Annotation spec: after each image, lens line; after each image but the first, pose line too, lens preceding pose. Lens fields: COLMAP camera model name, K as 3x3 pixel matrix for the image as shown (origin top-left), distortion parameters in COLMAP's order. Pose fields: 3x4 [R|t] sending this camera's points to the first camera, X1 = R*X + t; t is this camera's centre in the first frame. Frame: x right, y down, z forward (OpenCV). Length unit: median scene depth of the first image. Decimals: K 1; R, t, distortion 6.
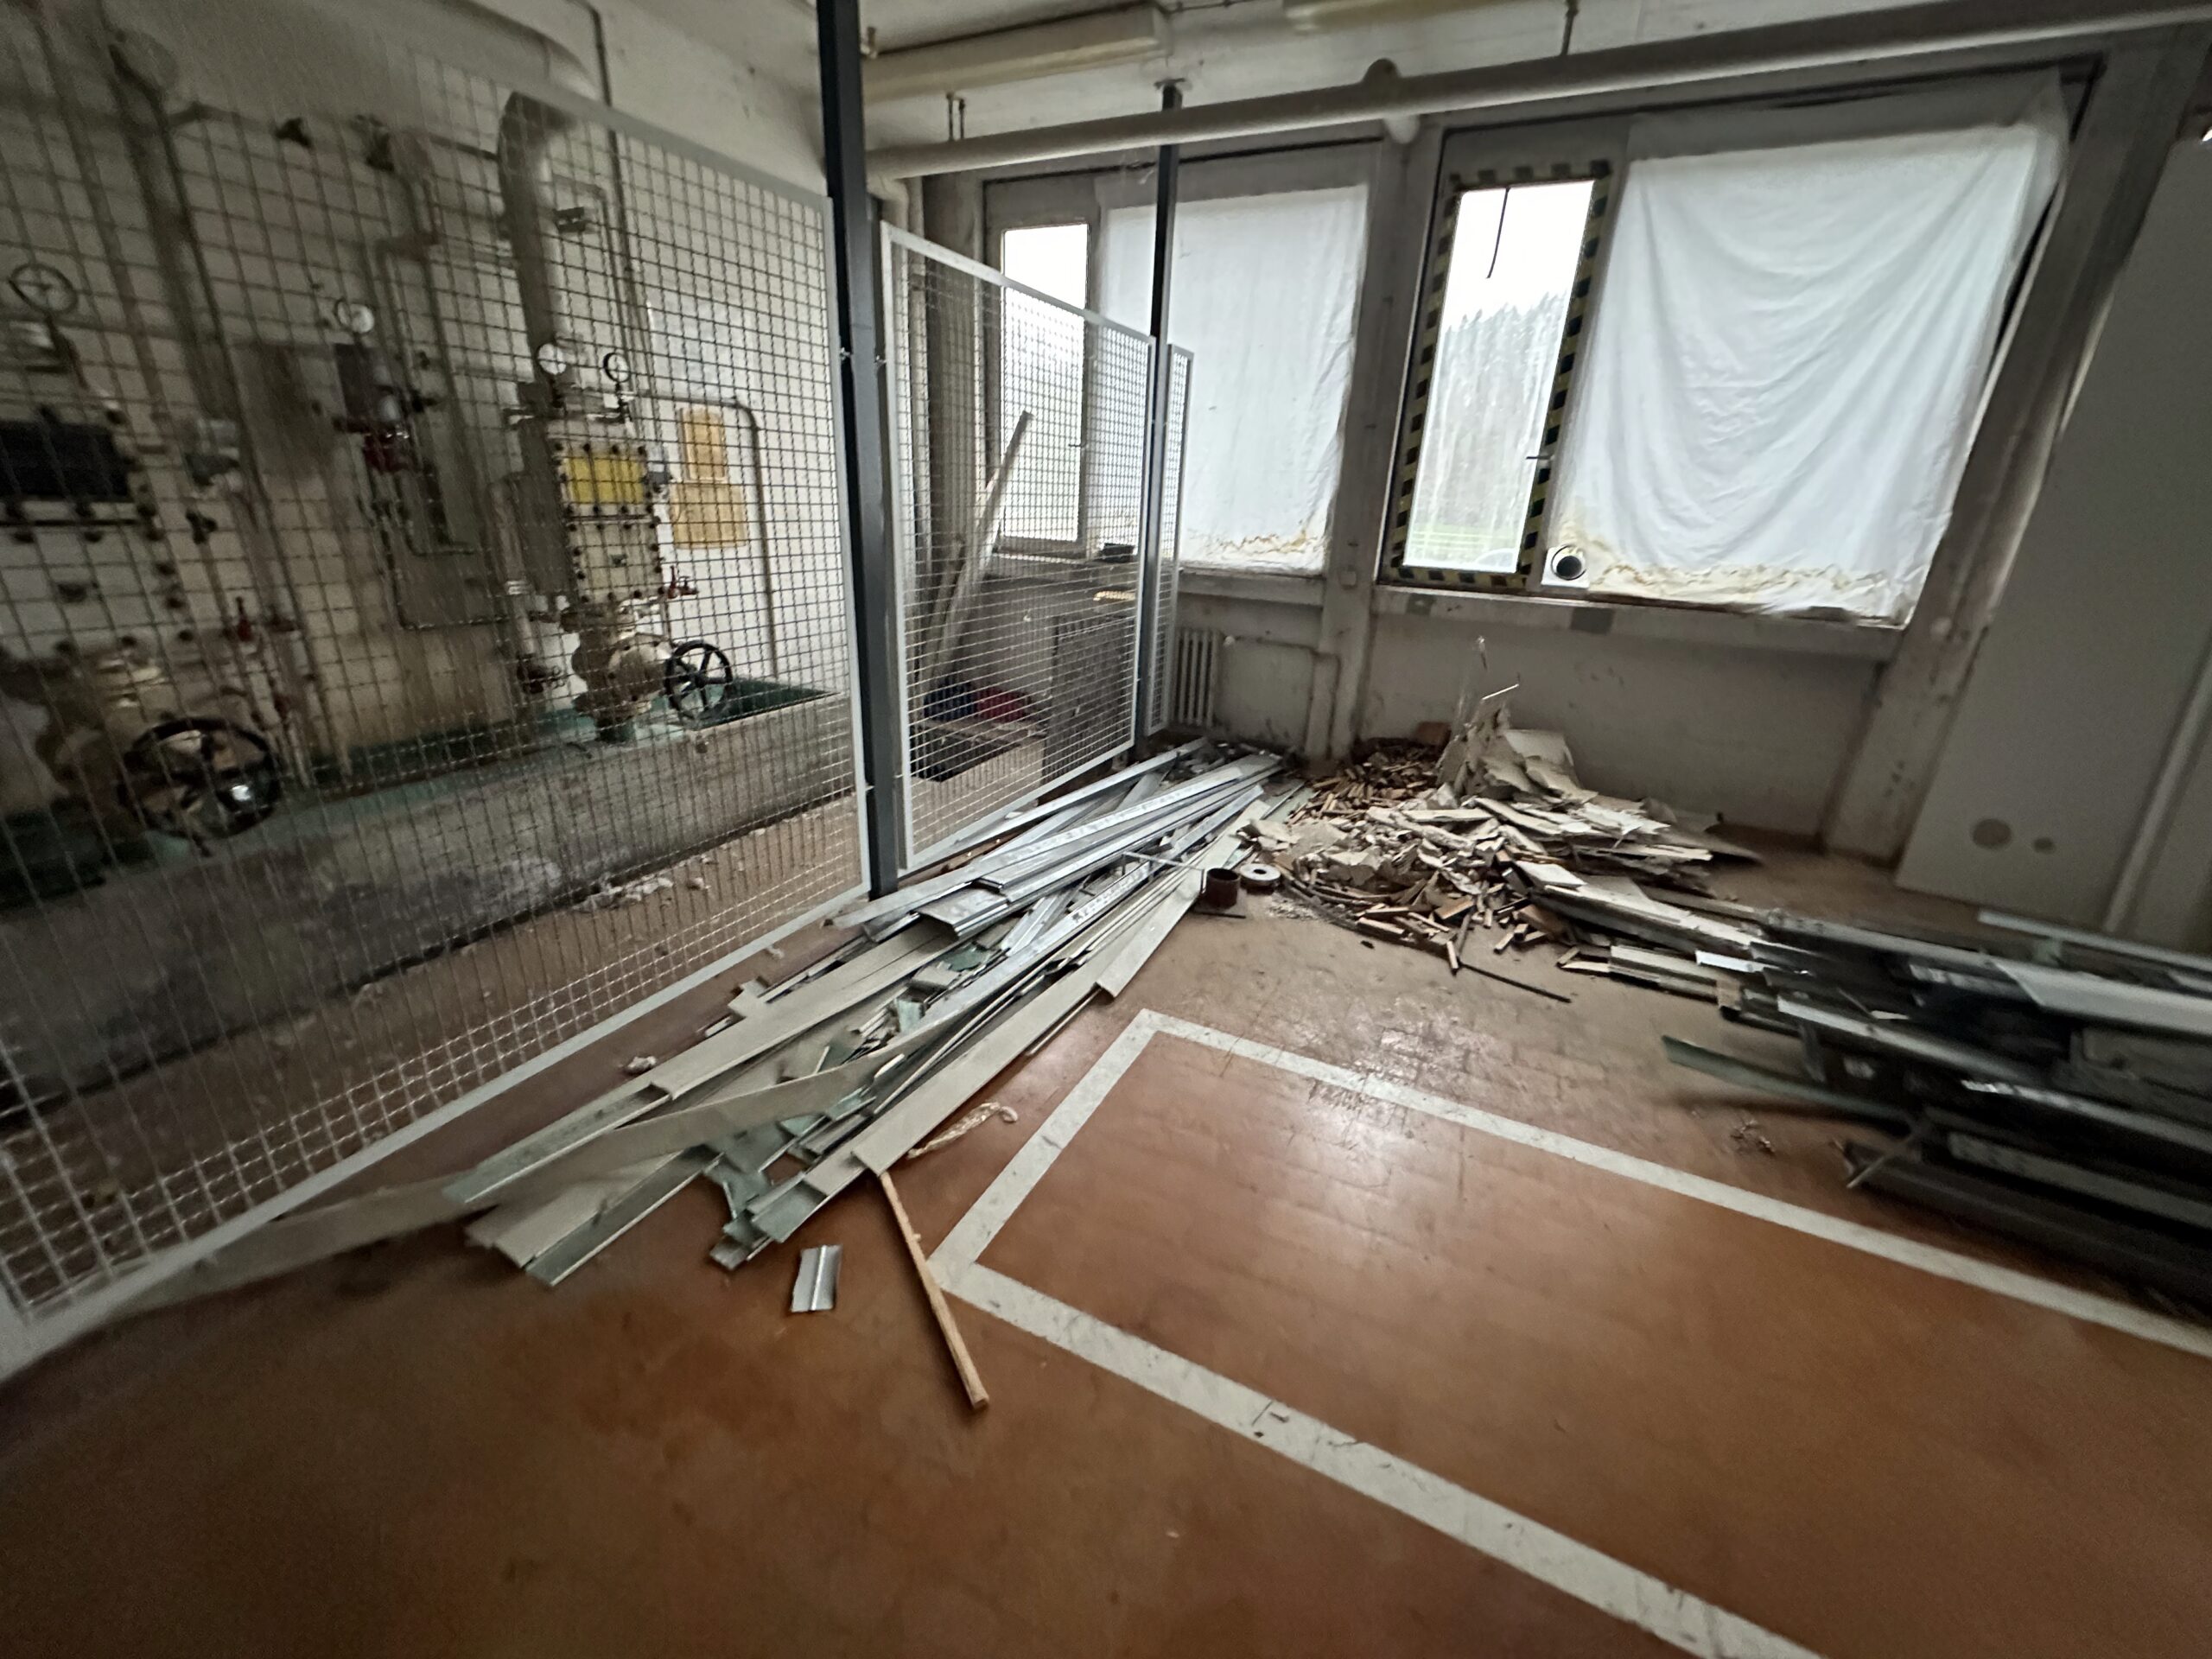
lens RADIAL K [[877.5, 0, 1106.0], [0, 877.5, 829.5], [0, 0, 1]] dist [-0.003692, -0.000569]
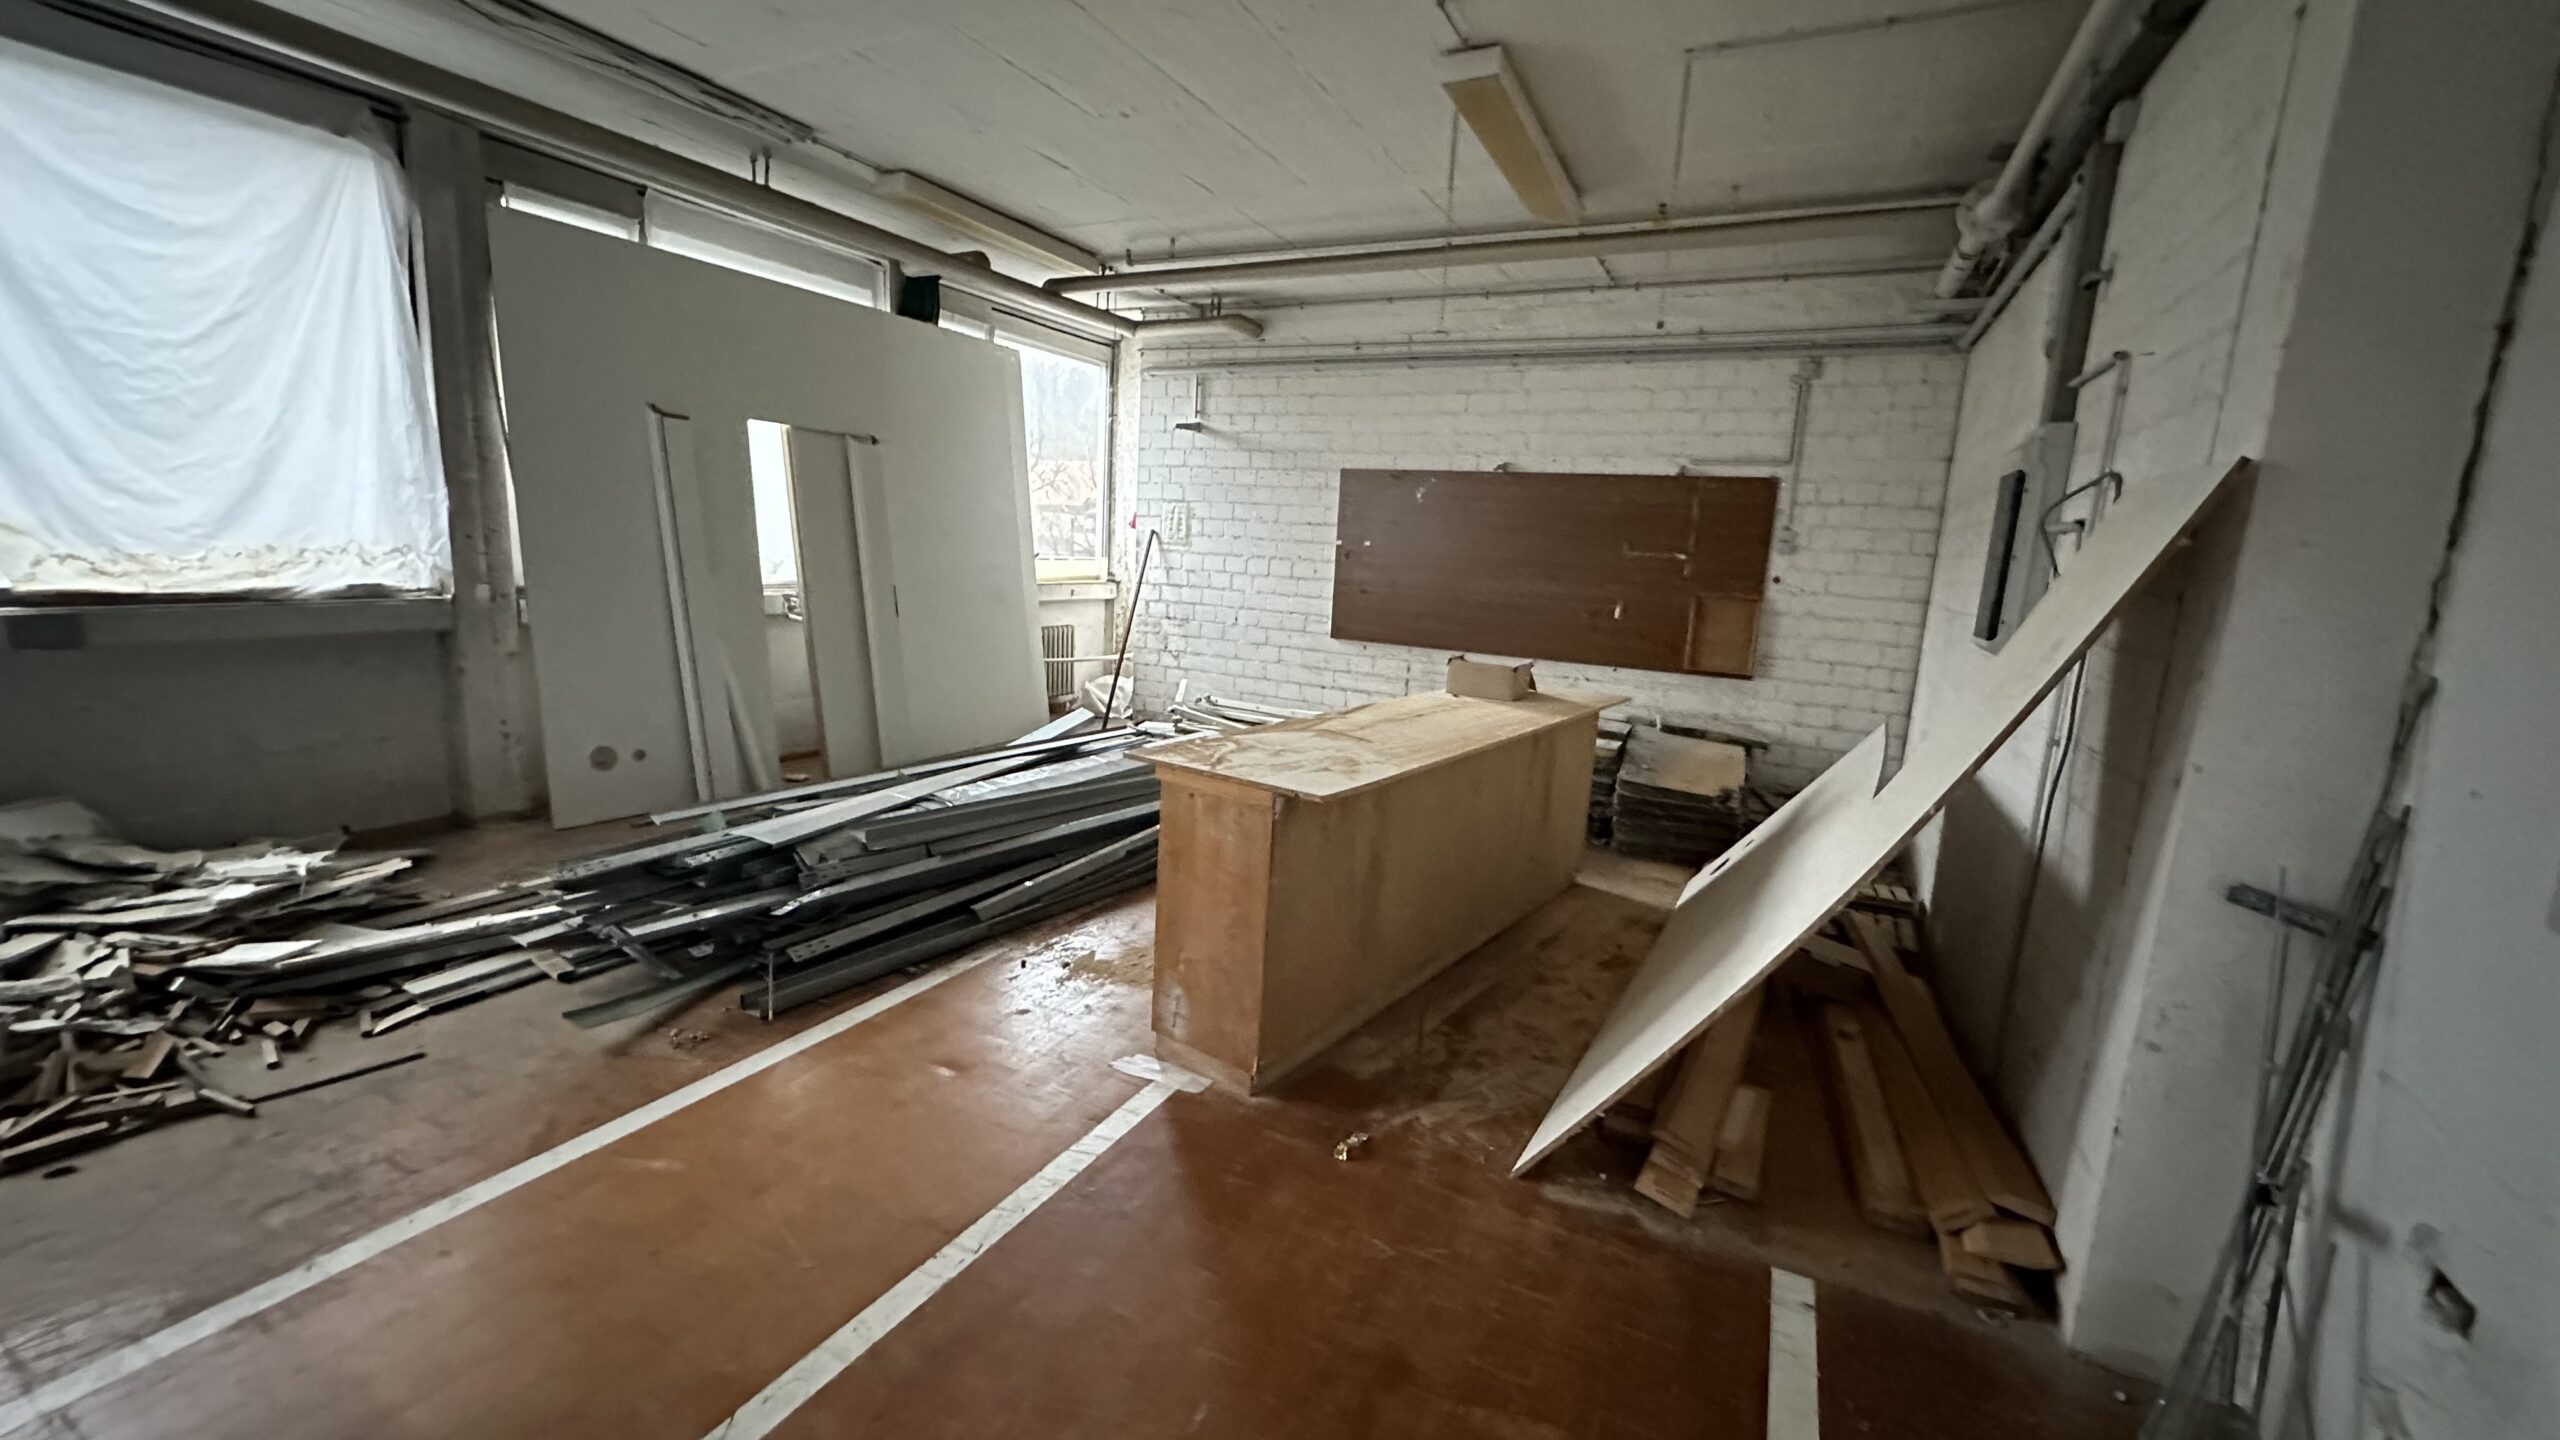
lens RADIAL K [[1016.4, 0, 1290.8], [0, 1016.4, 718.5], [0, 0, 1]] dist [-0.000141, 0.000165]
pose [[0.004587, -0.217238, 0.976108, -0.290680], [0.312442, 0.927561, 0.204965, -0.037049], [-0.949926, 0.304037, 0.072129, 0.025157]]
